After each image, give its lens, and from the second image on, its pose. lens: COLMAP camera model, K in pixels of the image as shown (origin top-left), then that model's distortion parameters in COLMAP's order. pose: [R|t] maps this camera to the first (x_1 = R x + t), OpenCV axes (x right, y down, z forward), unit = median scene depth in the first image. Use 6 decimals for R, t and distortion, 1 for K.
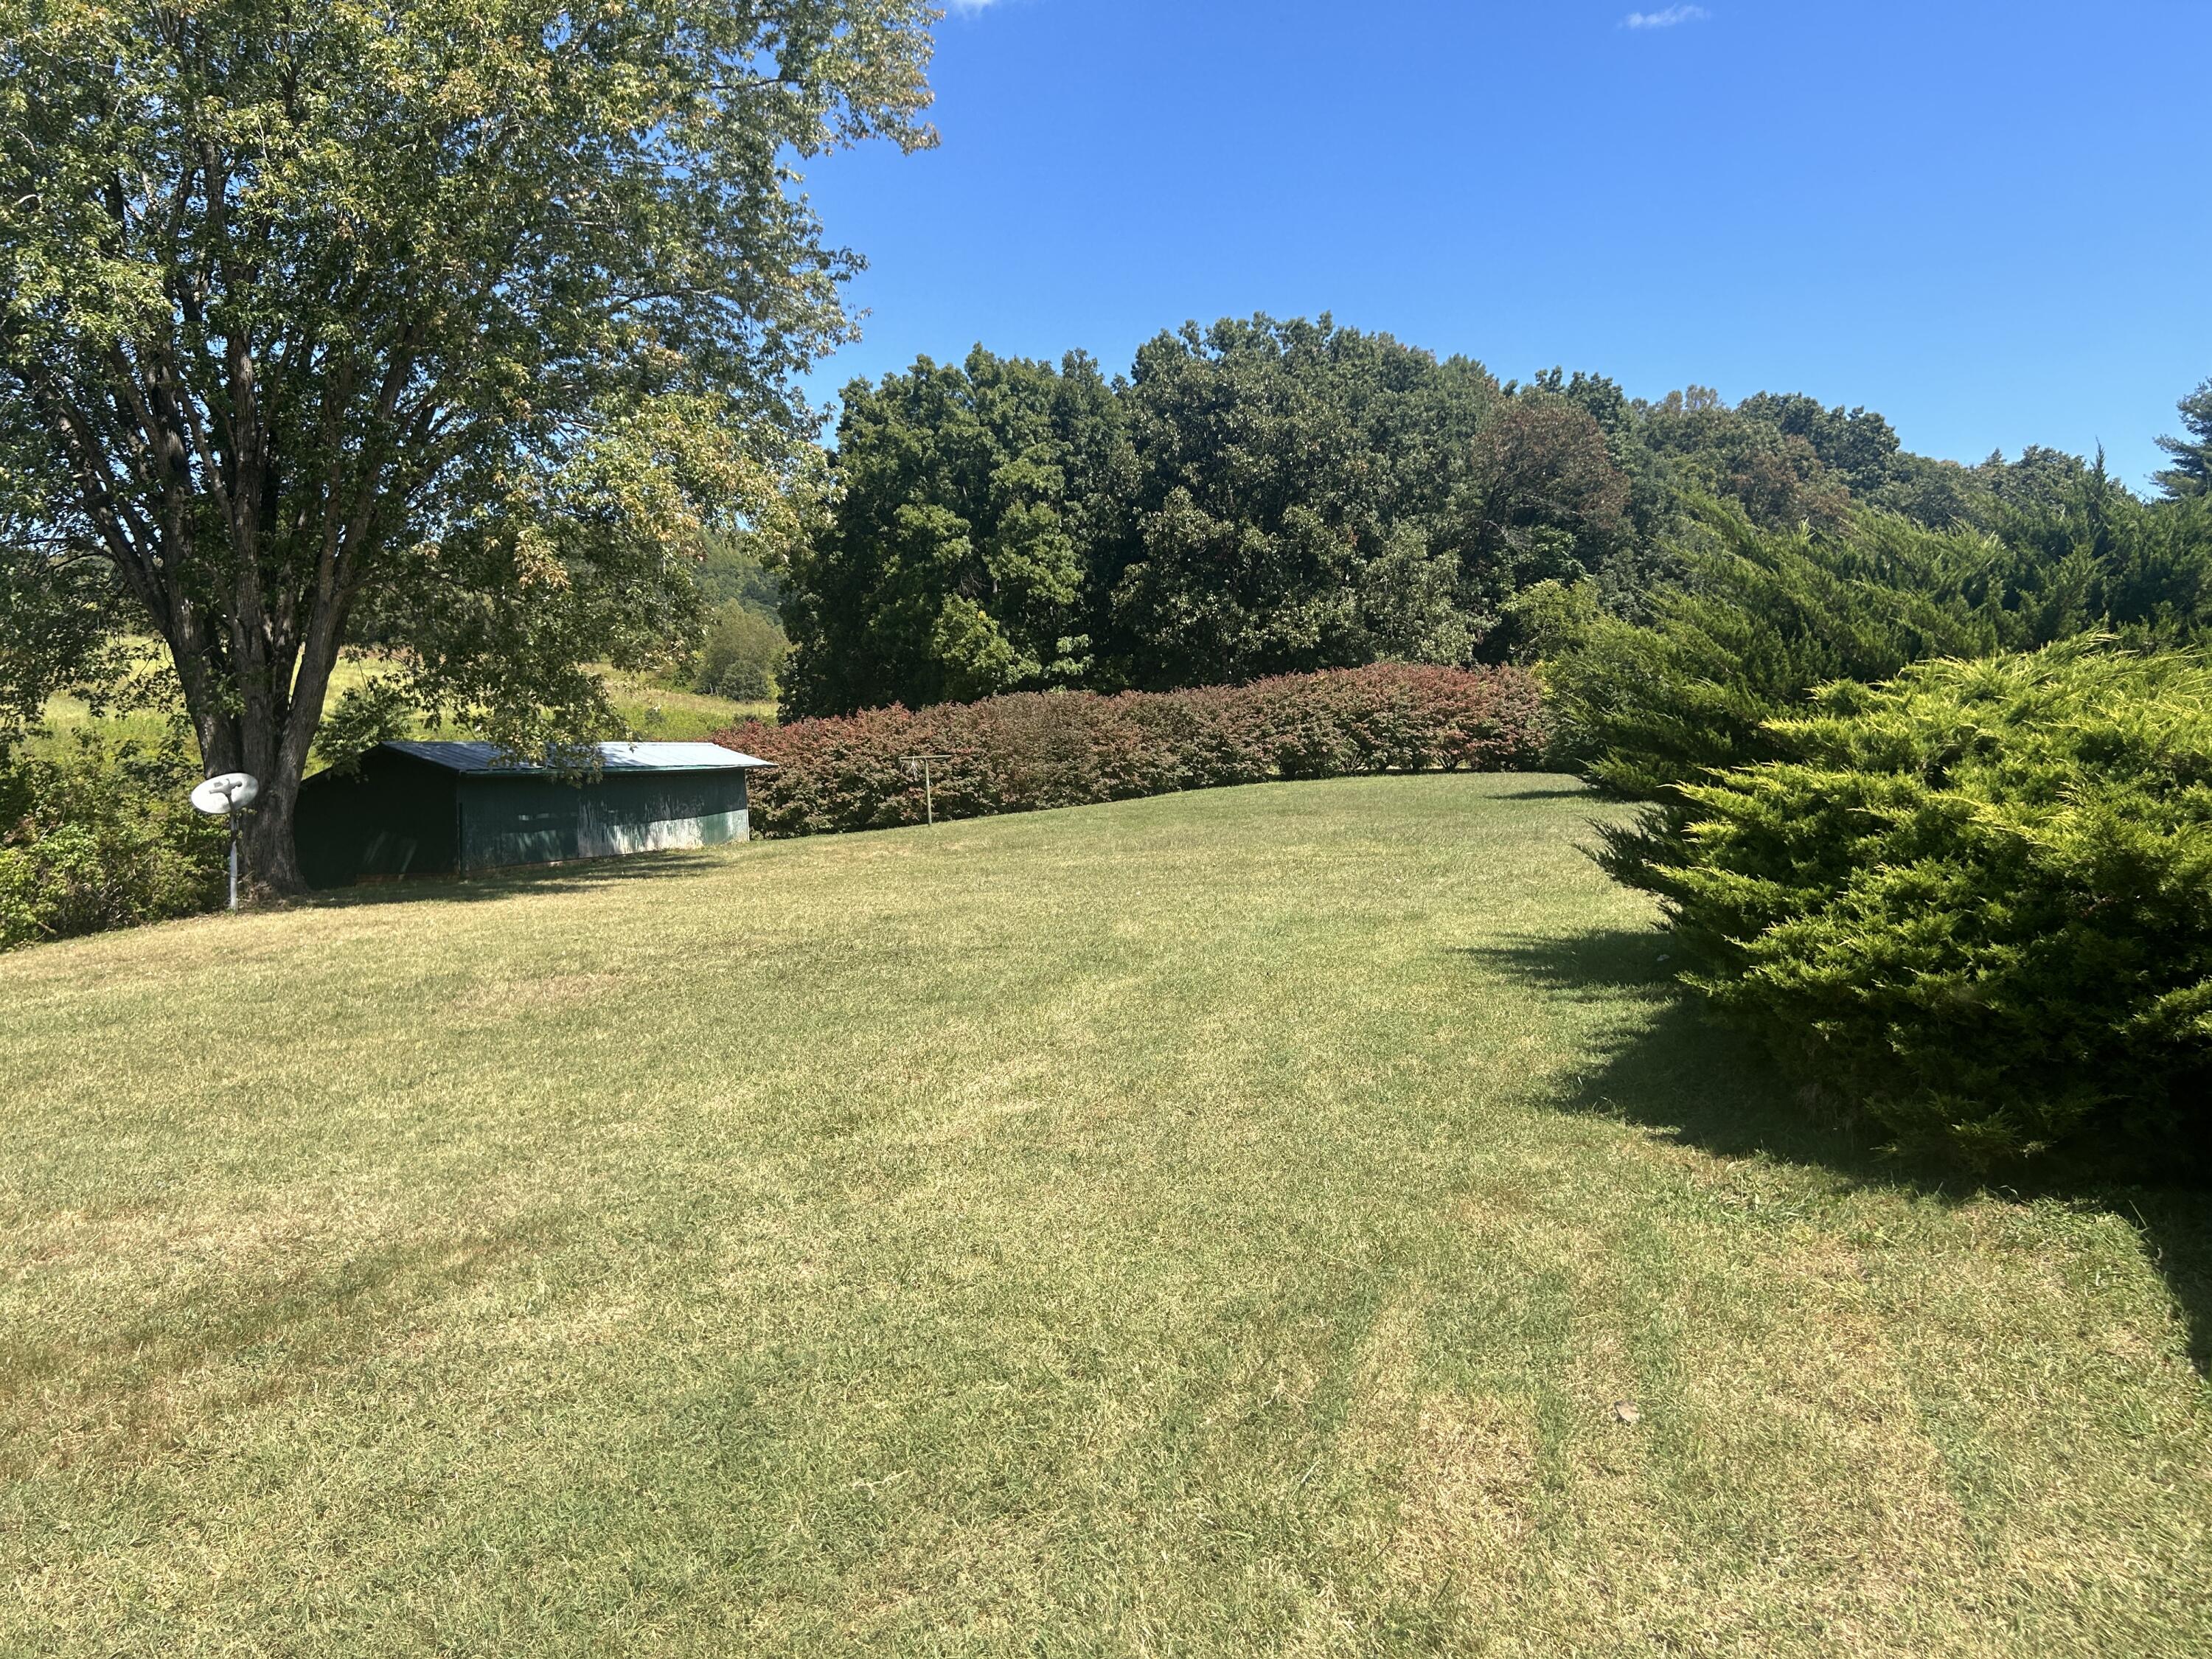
lens RADIAL K [[1688.9, 0, 1105.2], [0, 1688.9, 822.7], [0, 0, 1]] dist [0.007856, 0.001664]
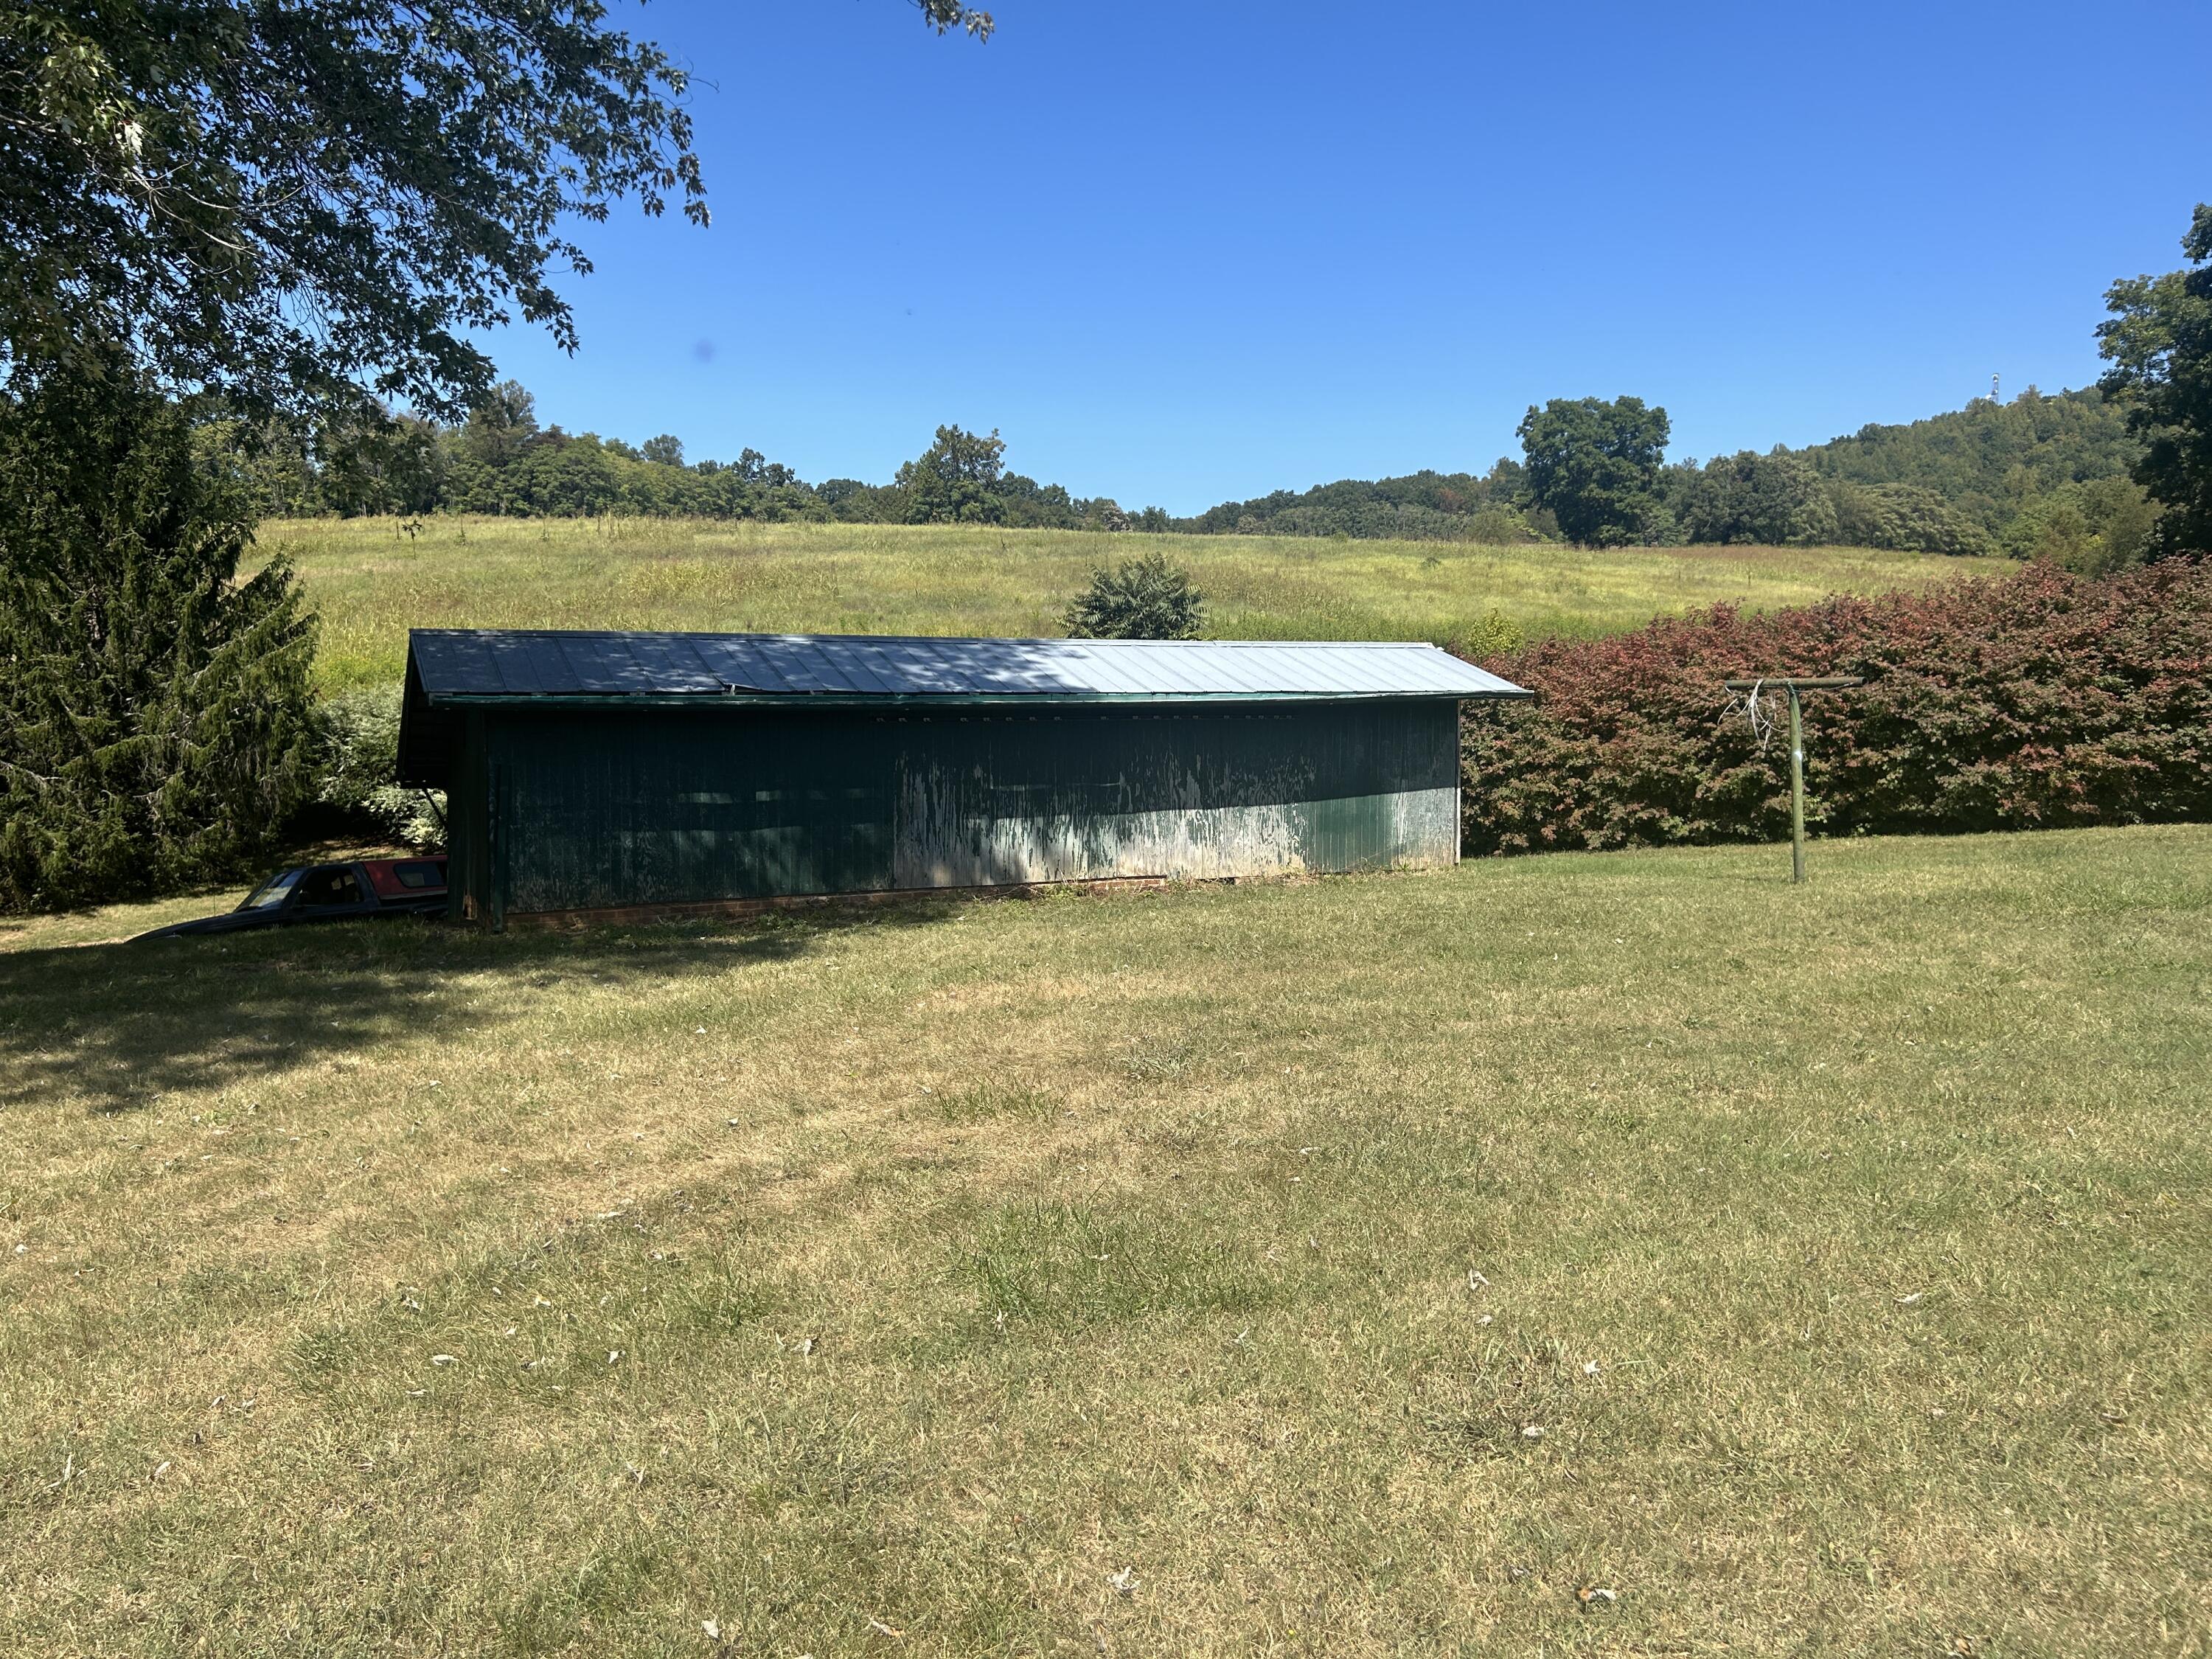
lens RADIAL K [[1688.9, 0, 1104.3], [0, 1688.9, 827.5], [0, 0, 1]] dist [0.007856, 0.001664]
pose [[0.699594, 0.082726, -0.709736, 0.035914], [-0.040585, 0.996272, 0.076119, -0.023283], [0.713387, -0.024448, 0.700343, 0.501299]]
